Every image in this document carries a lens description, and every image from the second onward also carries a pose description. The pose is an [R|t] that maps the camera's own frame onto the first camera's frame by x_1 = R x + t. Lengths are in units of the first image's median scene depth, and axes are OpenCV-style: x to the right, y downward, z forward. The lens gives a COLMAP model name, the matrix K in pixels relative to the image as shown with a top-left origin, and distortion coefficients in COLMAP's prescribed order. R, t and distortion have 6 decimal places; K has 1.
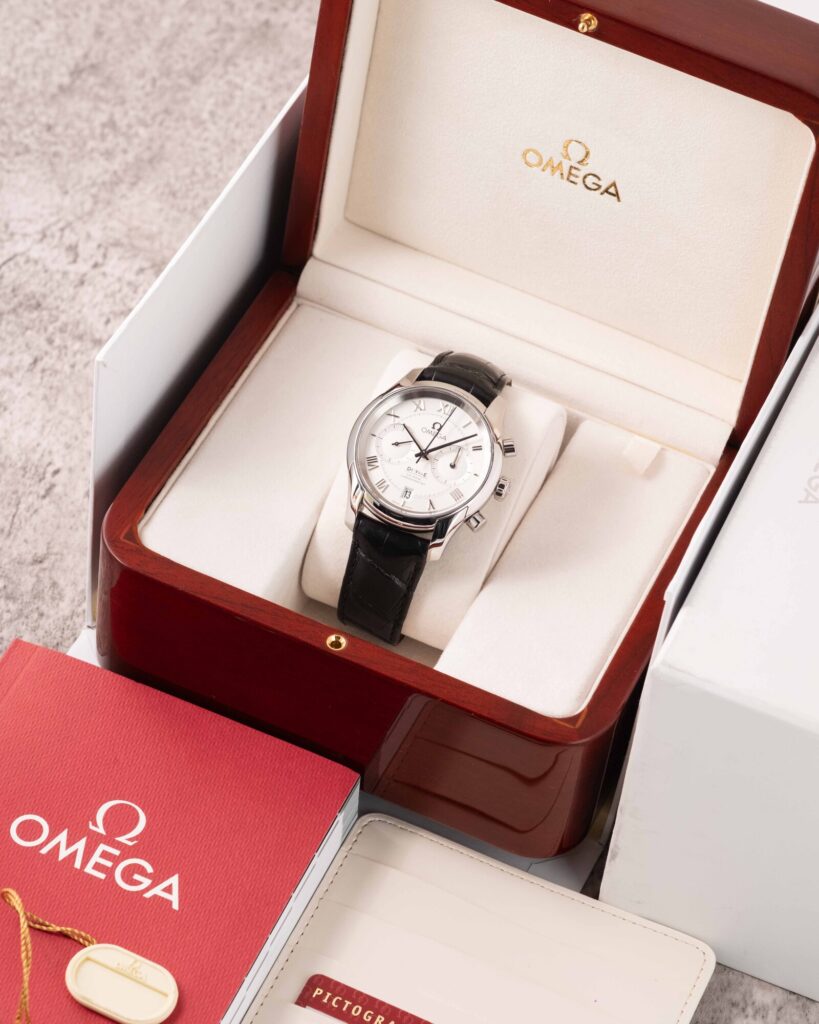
lens RADIAL K [[3618.1, 0, 409.5], [0, 3618.1, 512.0], [0, 0, 1]] dist [0.311936, -0.750319]
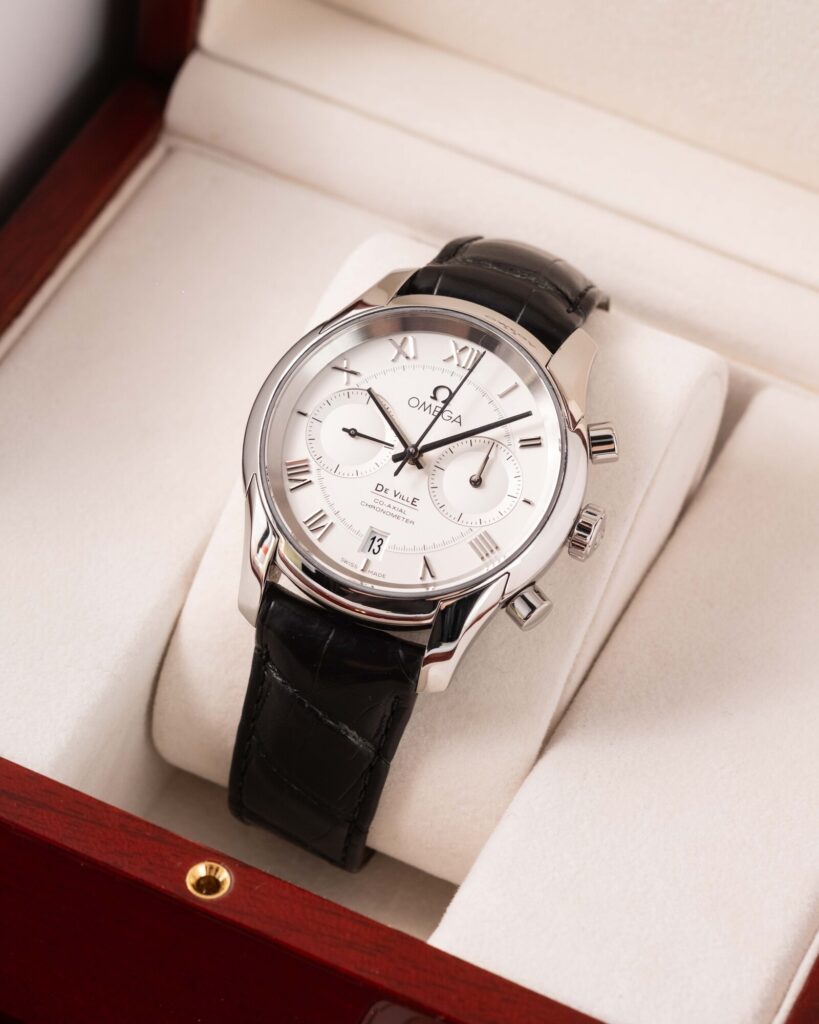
lens RADIAL K [[3618.1, 0, 409.5], [0, 3618.1, 512.0], [0, 0, 1]] dist [0.311936, -0.750319]
pose [[0.999482, 0.002268, -0.032090, 0.018061], [-0.002538, 0.999962, -0.008376, -0.005182], [0.032070, 0.008453, 0.999450, 0.547903]]
